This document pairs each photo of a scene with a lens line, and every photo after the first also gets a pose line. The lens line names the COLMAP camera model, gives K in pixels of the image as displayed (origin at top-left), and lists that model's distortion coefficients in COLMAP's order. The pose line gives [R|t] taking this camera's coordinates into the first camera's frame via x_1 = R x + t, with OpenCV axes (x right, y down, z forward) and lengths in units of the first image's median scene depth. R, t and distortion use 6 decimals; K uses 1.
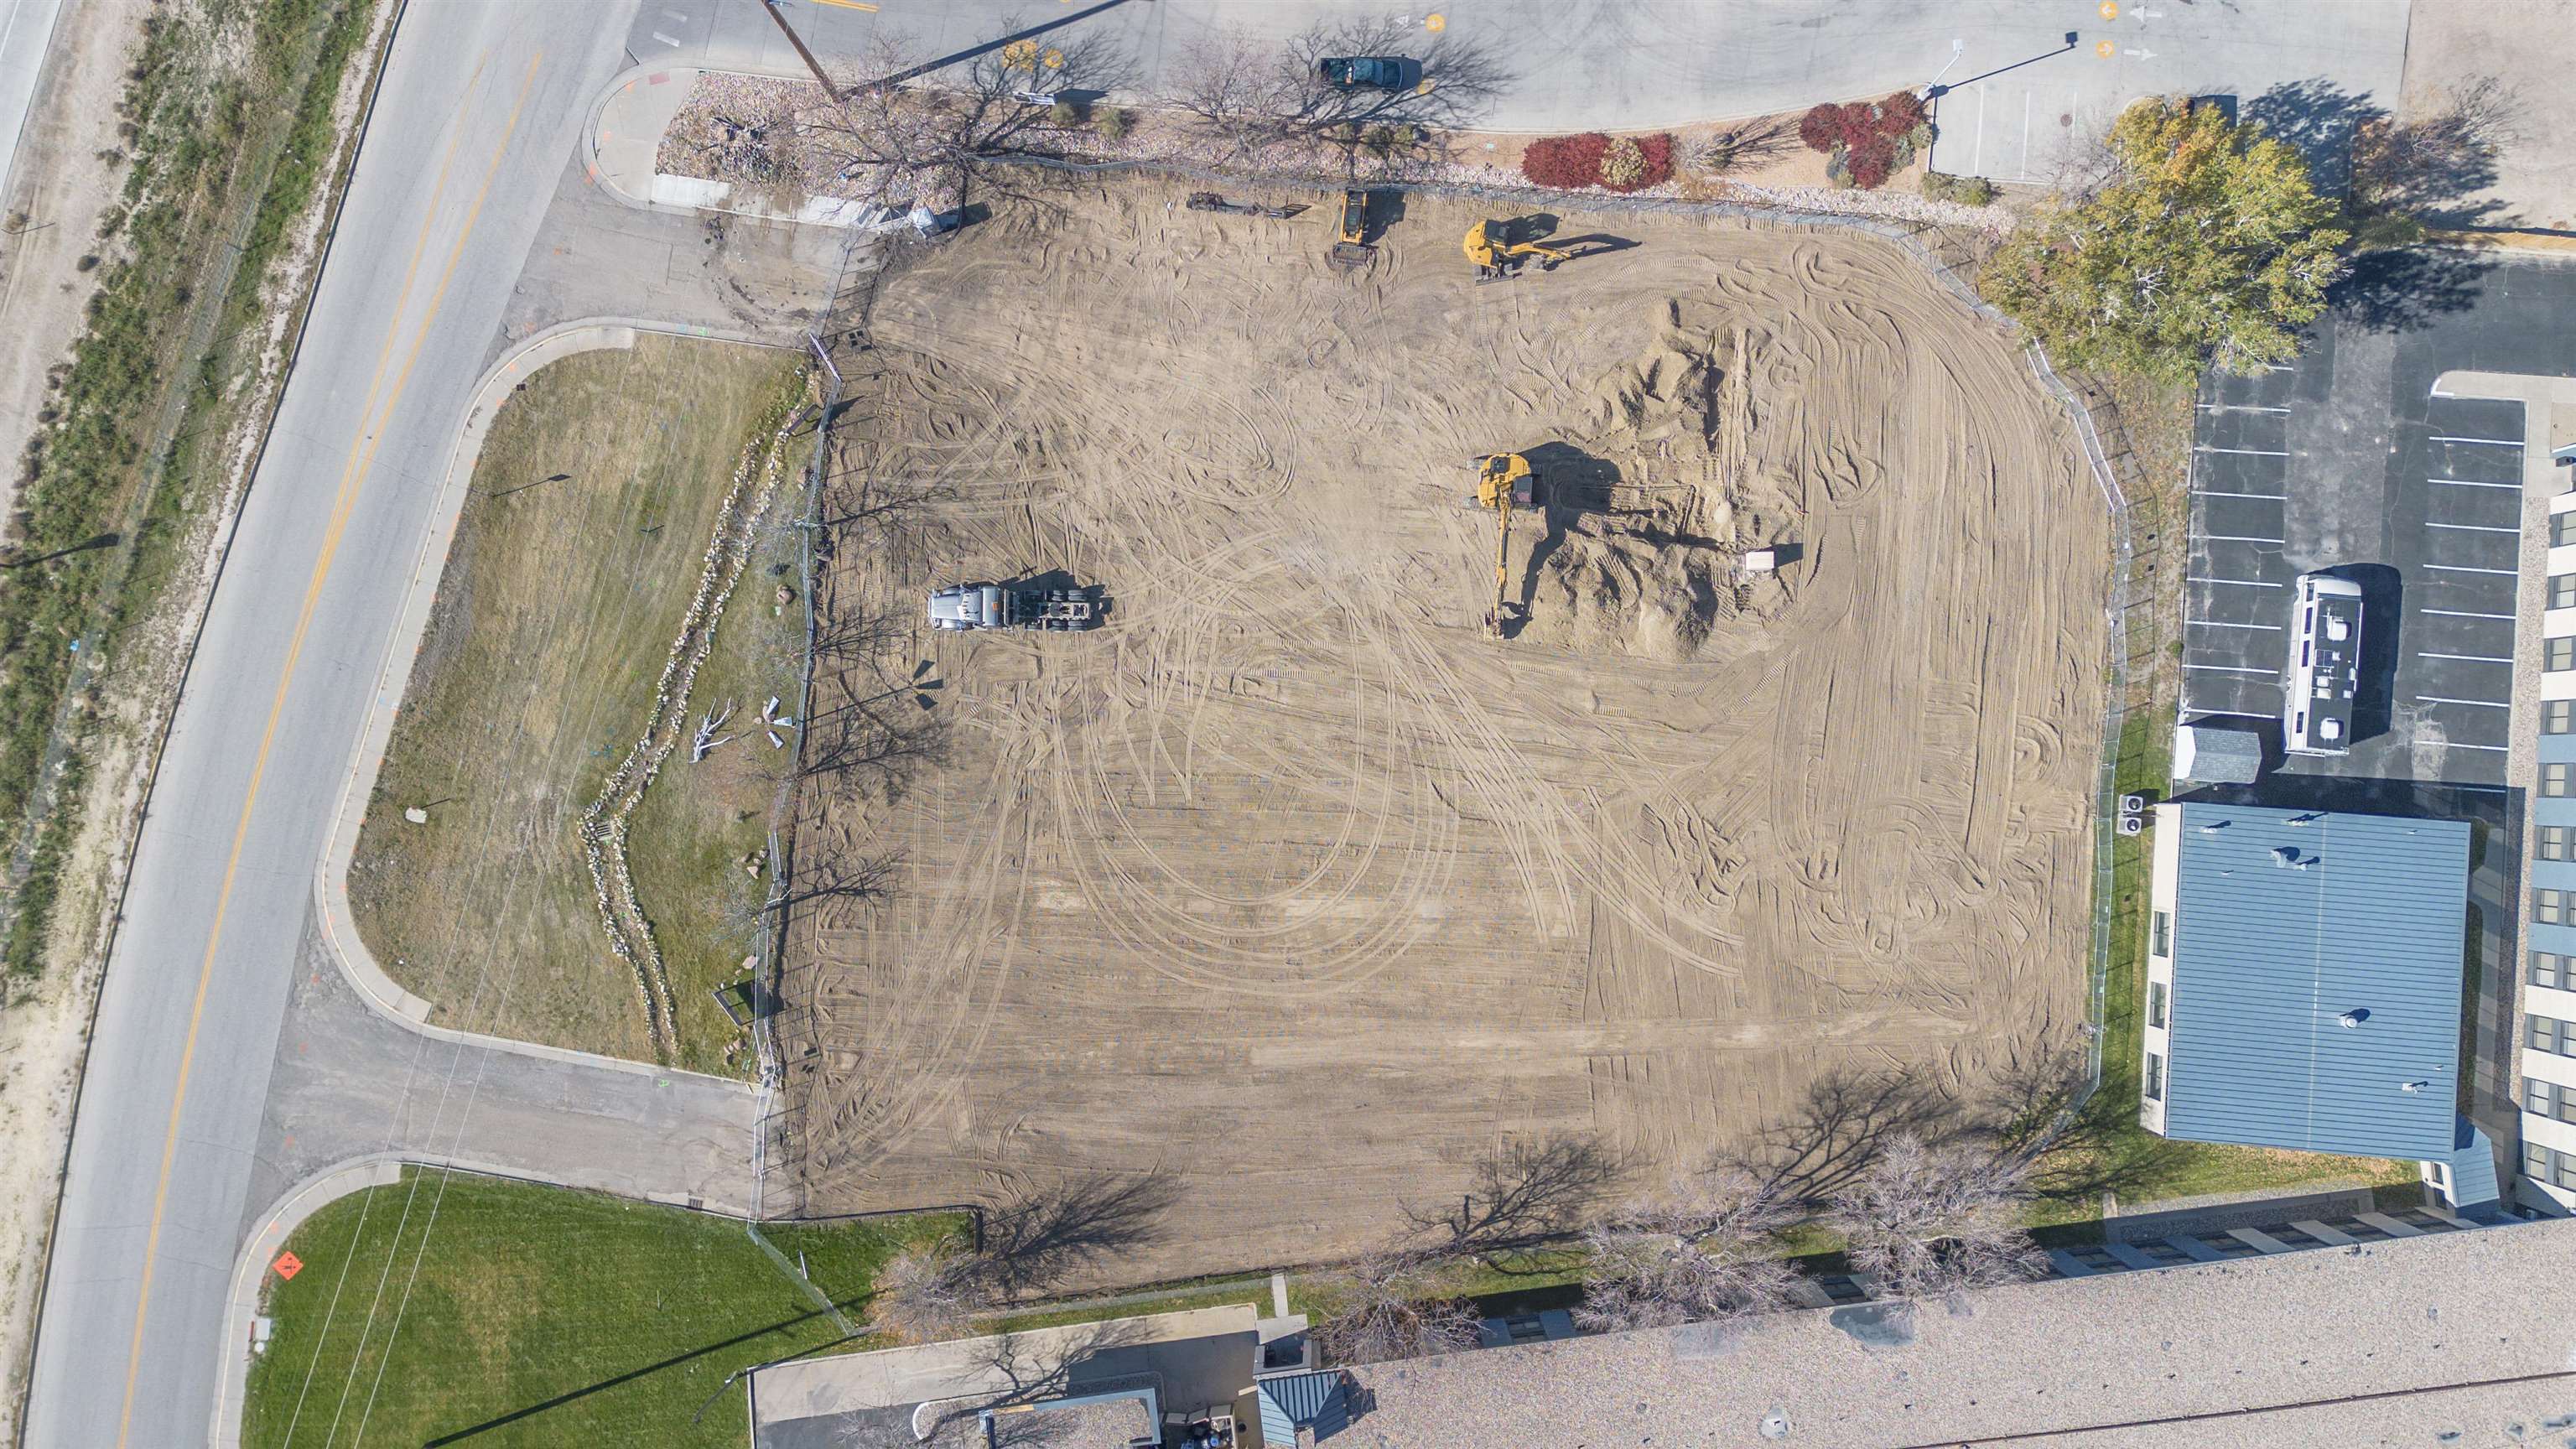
lens RADIAL K [[1805.4, 0, 1292.8], [0, 1805.4, 718.0], [0, 0, 1]] dist [0.089713, -0.090041]
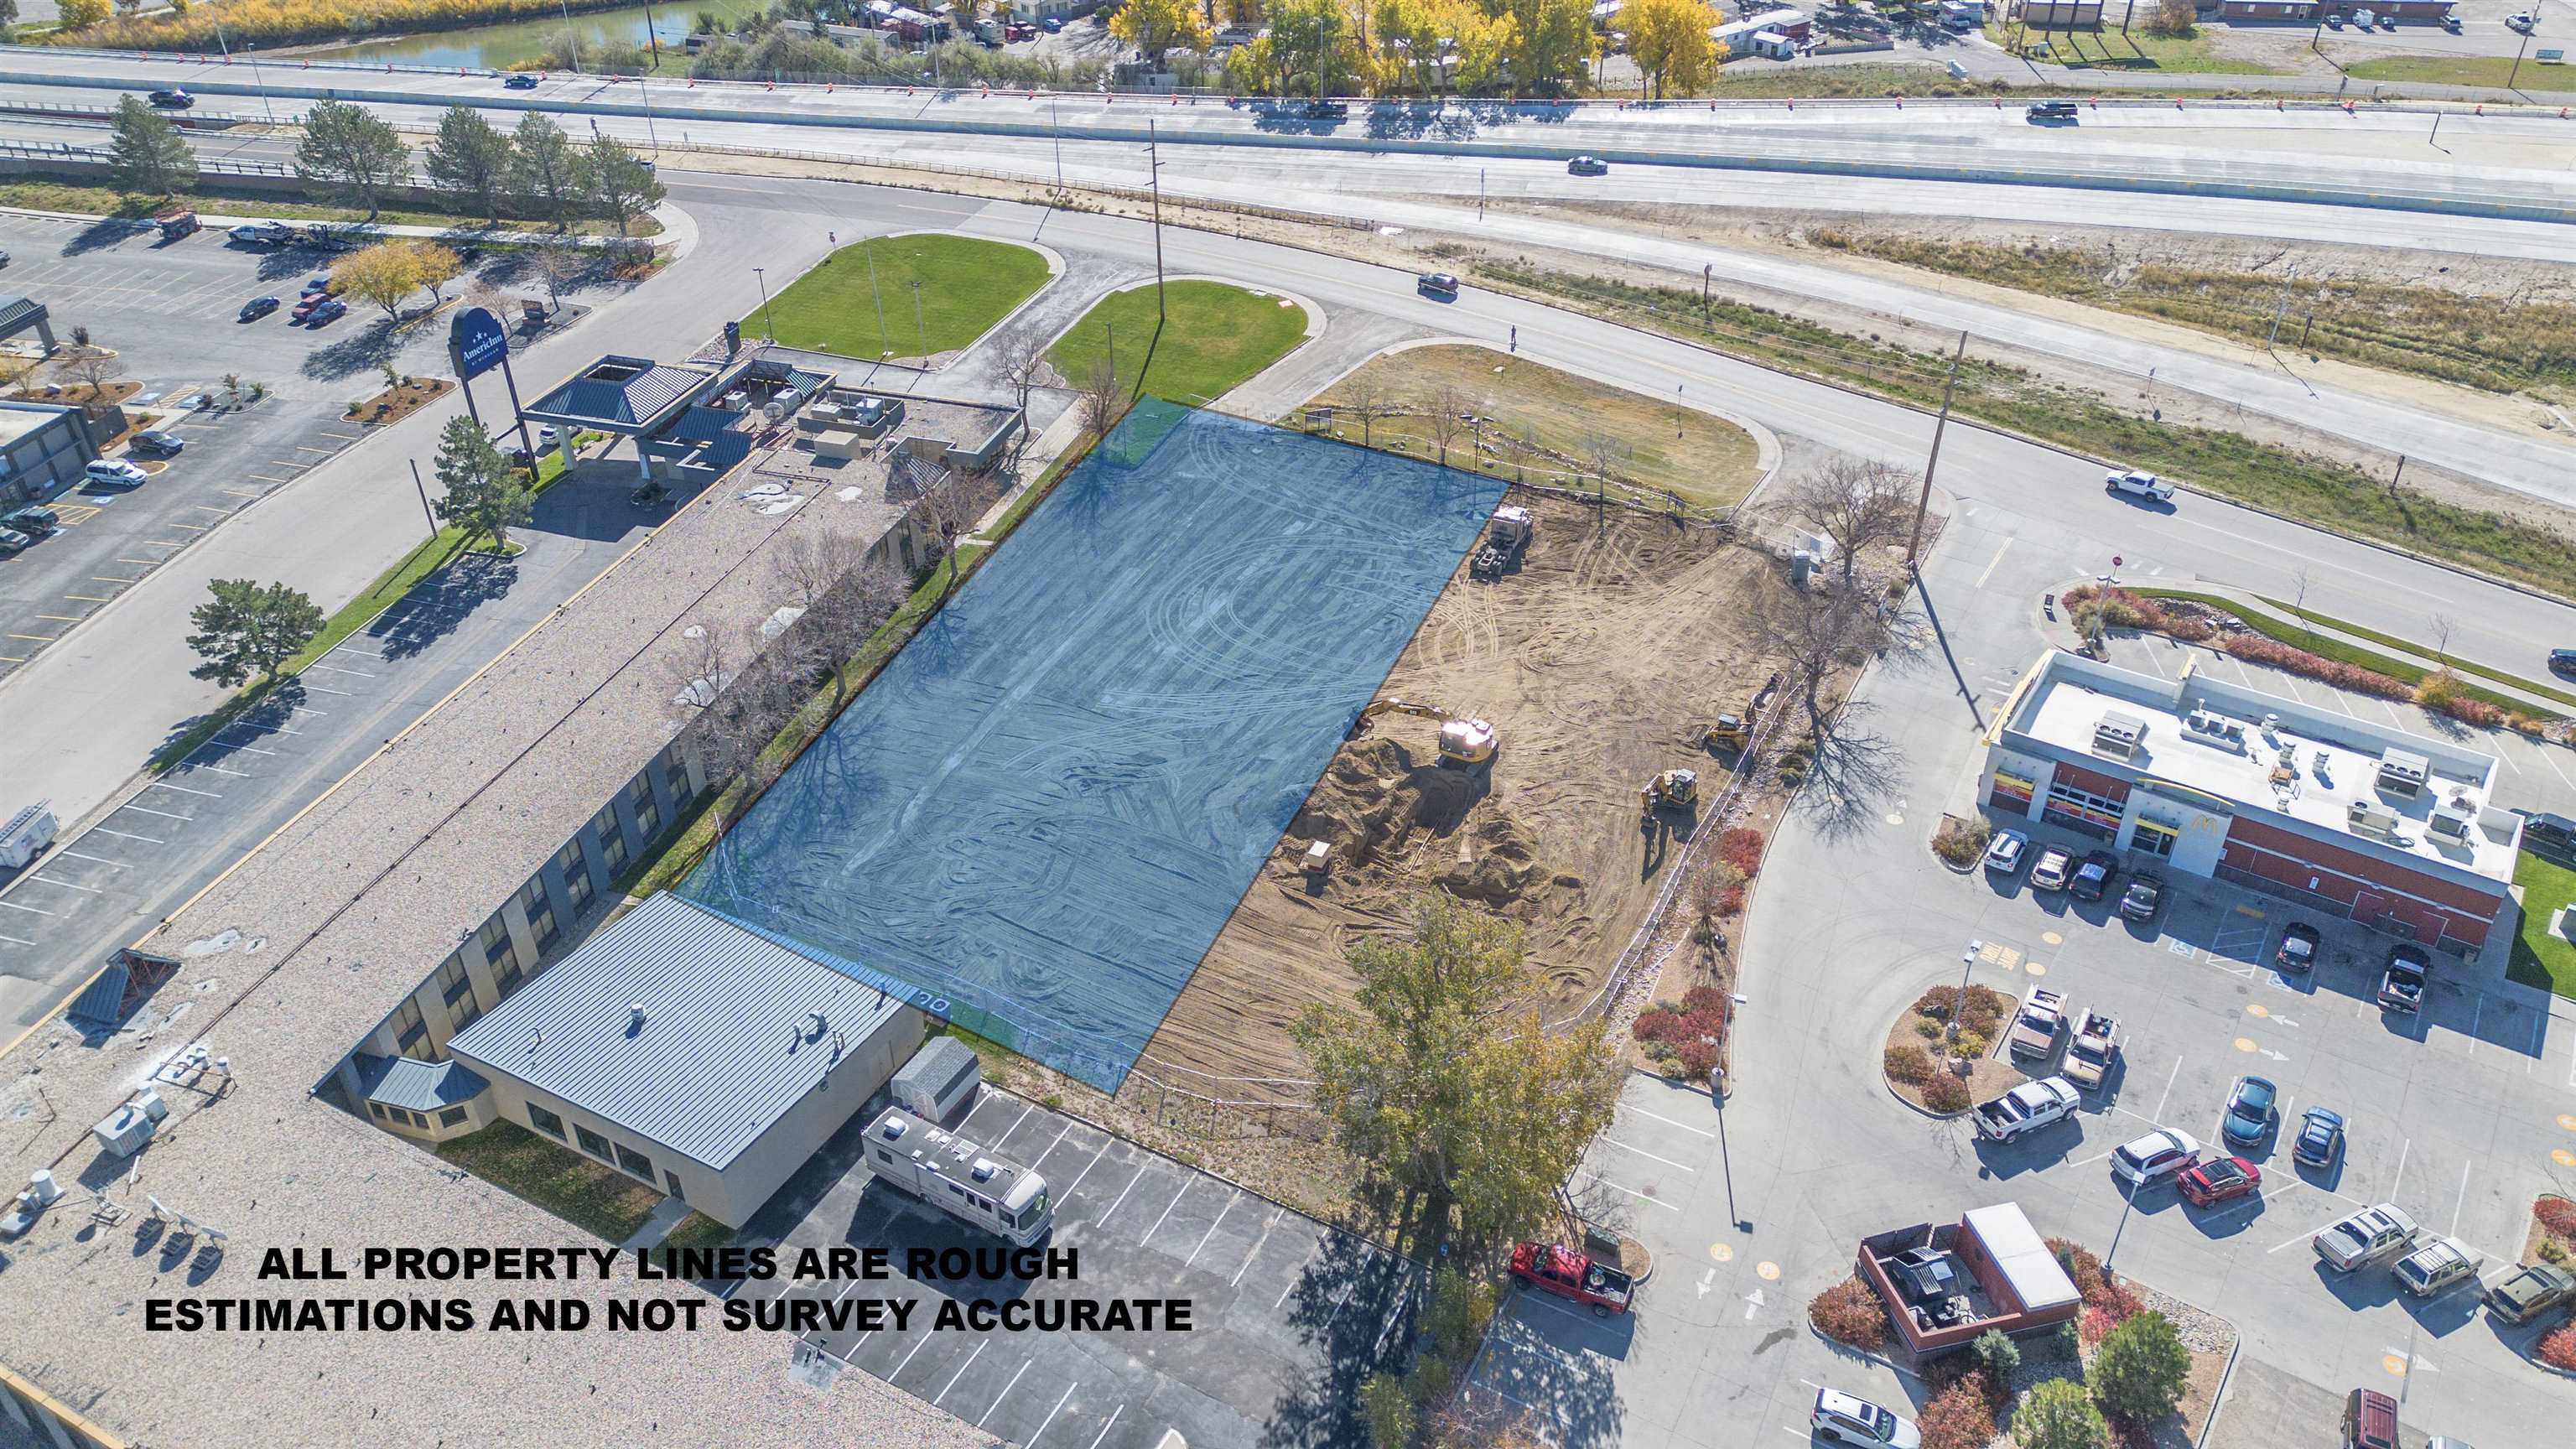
lens RADIAL K [[1805.4, 0, 1292.8], [0, 1805.4, 718.0], [0, 0, 1]] dist [0.089713, -0.090041]
pose [[-0.407004, 0.526251, -0.746598, 1.005046], [-0.911753, -0.184603, 0.366917, -0.443790], [0.055266, 0.830049, 0.554945, 0.336317]]
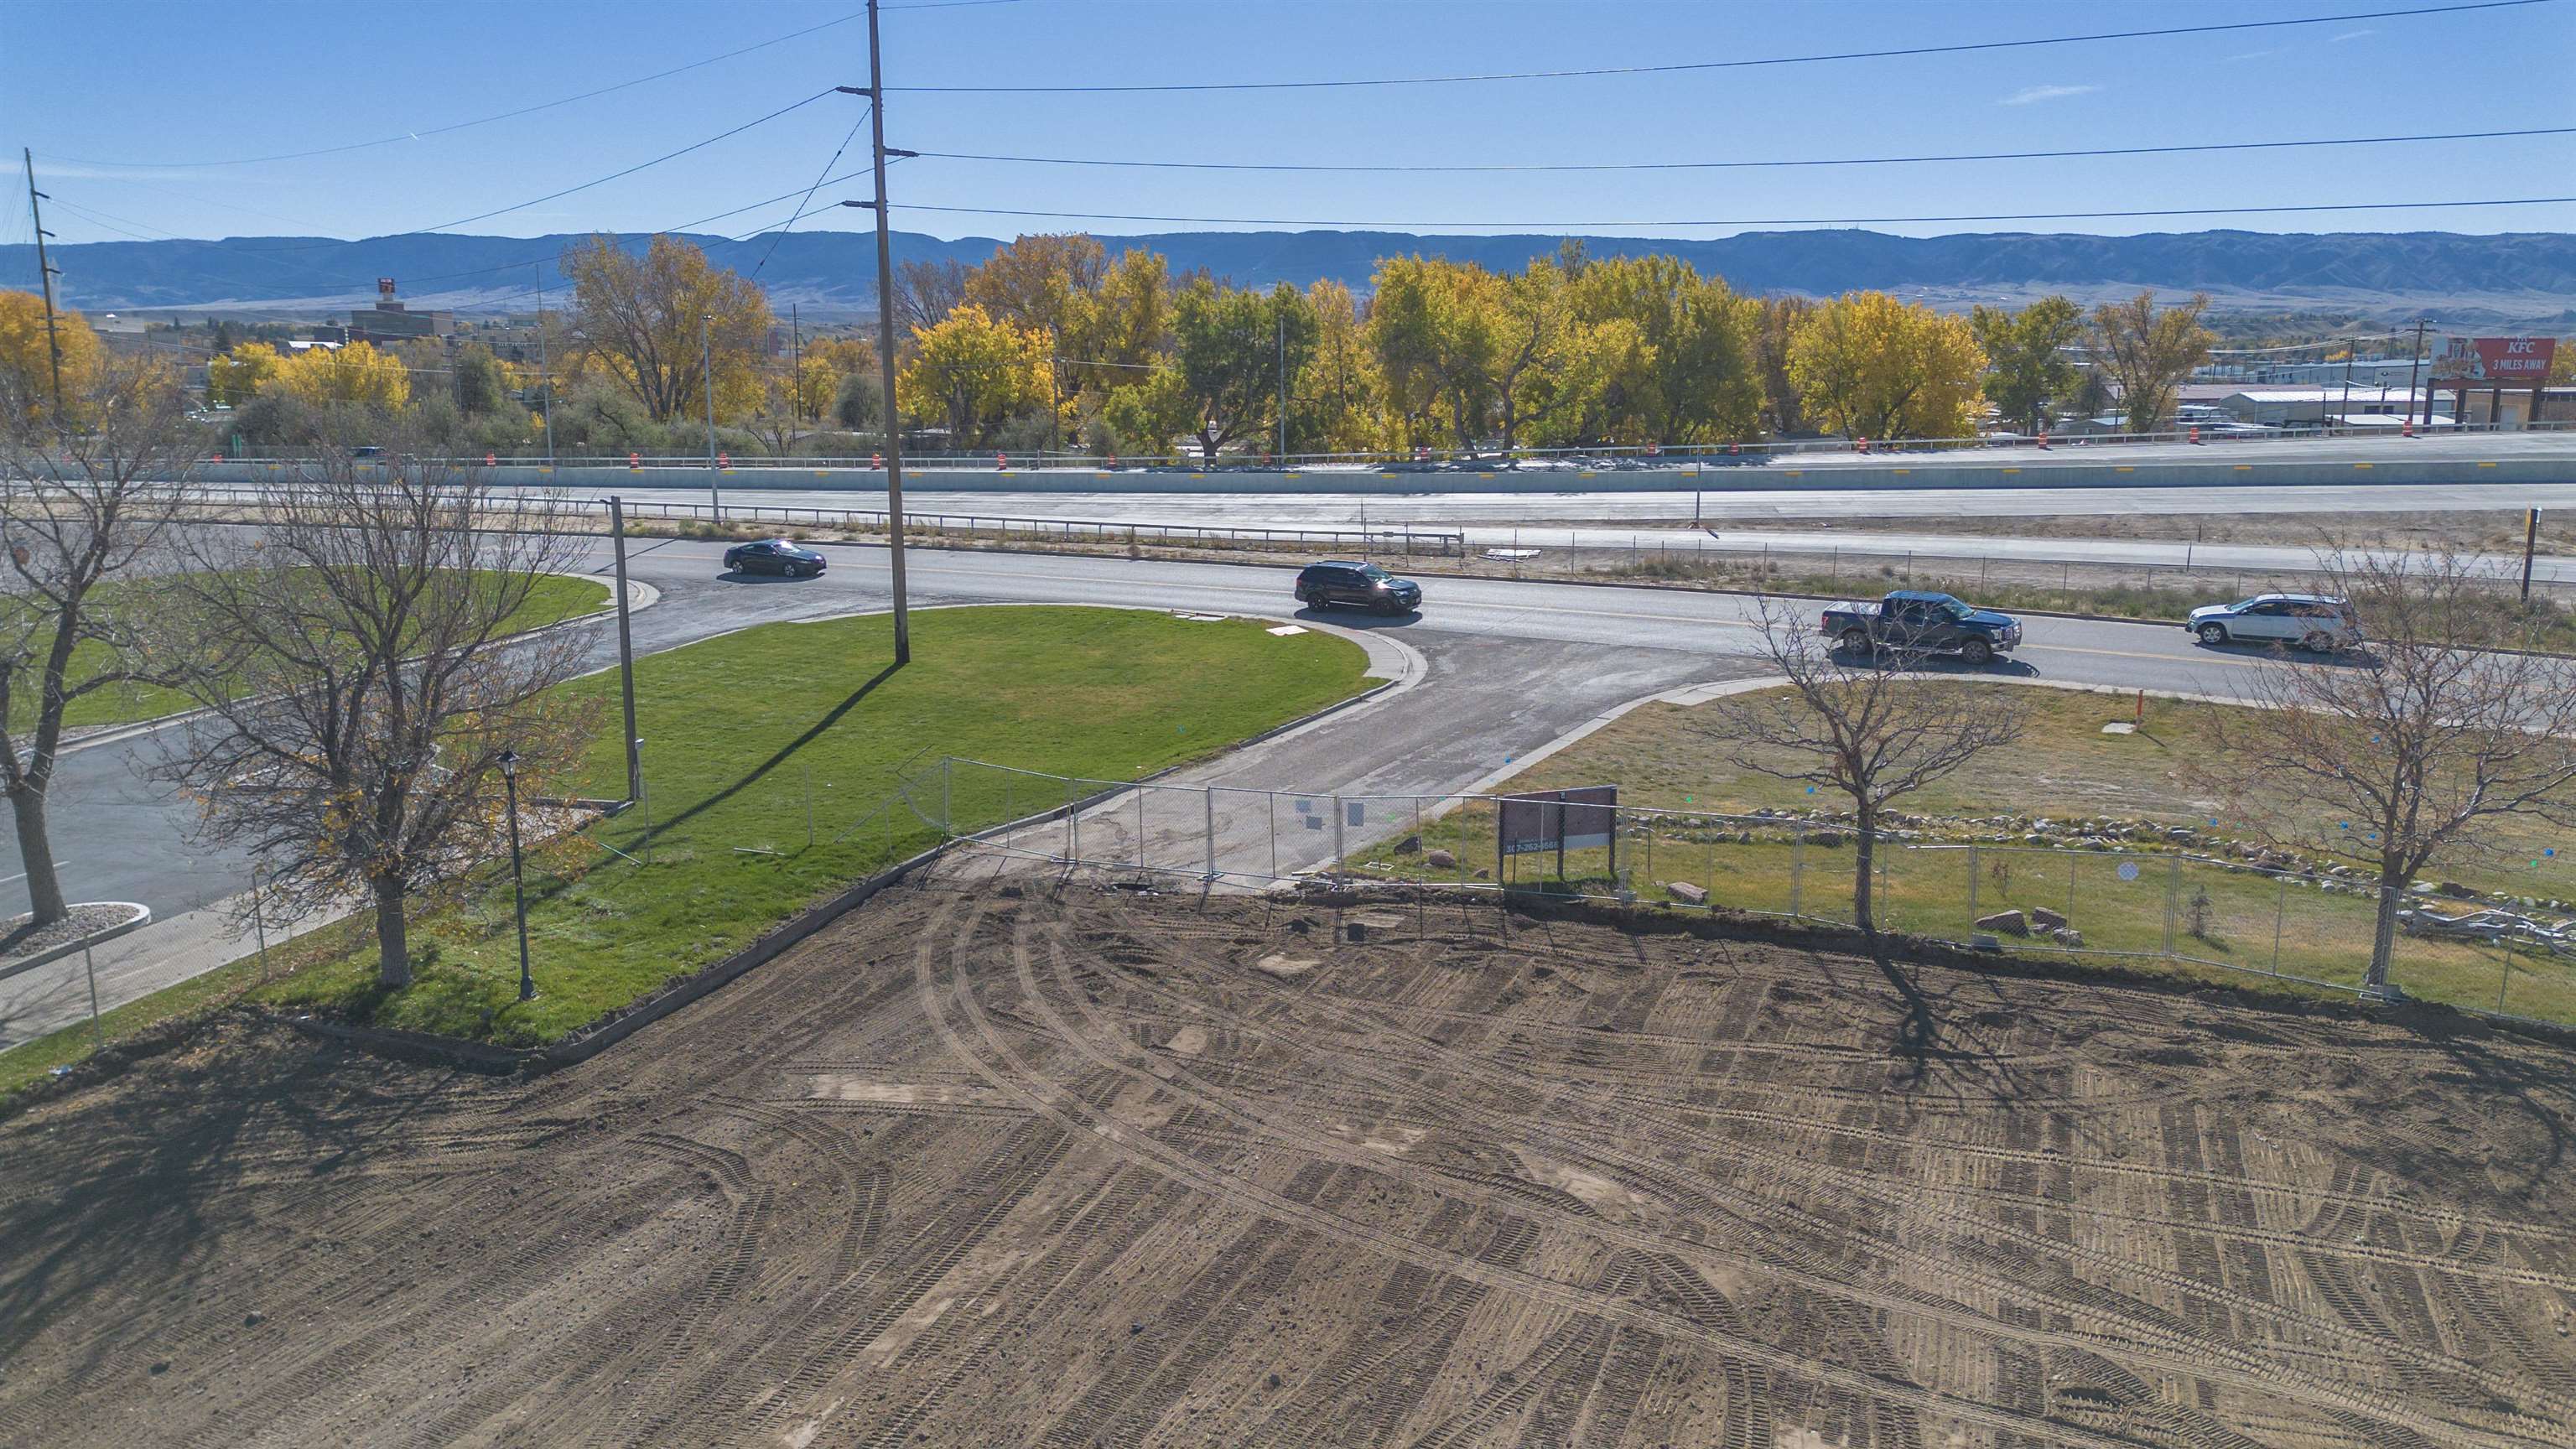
lens RADIAL K [[1805.4, 0, 1292.8], [0, 1805.4, 718.0], [0, 0, 1]] dist [0.089713, -0.090041]
pose [[-0.335324, 0.194661, -0.921773, 0.008606], [-0.941219, -0.026856, 0.336727, 0.092130], [0.040793, 0.980503, 0.192224, 0.902848]]
